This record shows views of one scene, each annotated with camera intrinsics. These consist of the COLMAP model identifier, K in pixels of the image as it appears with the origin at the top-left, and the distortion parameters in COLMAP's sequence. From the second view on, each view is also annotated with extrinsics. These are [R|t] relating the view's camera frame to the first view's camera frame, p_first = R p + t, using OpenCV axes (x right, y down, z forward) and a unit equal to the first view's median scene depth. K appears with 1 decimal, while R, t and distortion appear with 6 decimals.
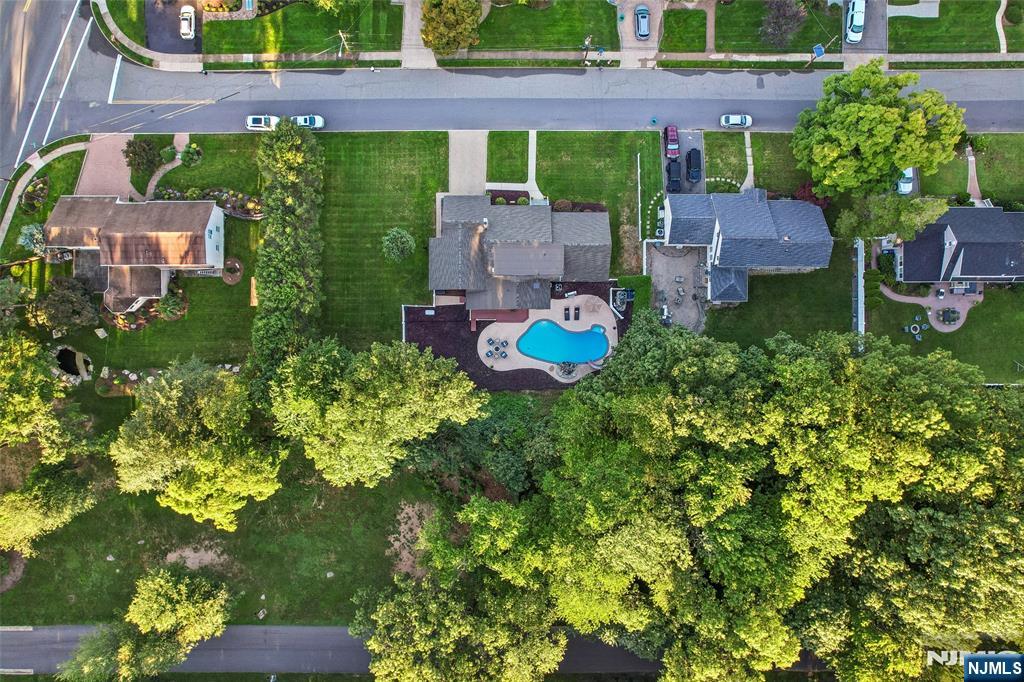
lens RADIAL K [[657.2, 0, 512.0], [0, 657.2, 341.0], [0, 0, 1]] dist [-0.095309, 0.082284]
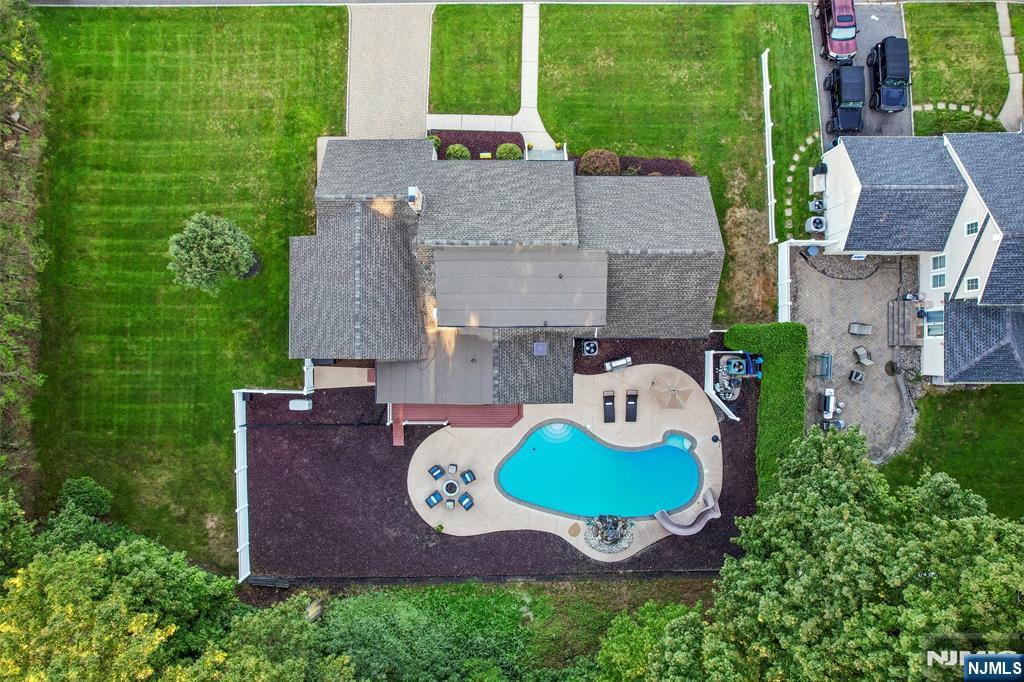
lens RADIAL K [[657.2, 0, 512.0], [0, 657.2, 341.0], [0, 0, 1]] dist [-0.095309, 0.082284]
pose [[0.999998, -0.001161, -0.001685, 0.019021], [0.001149, 0.999974, -0.007186, -0.083216], [0.001693, 0.007184, 0.999973, 0.556504]]
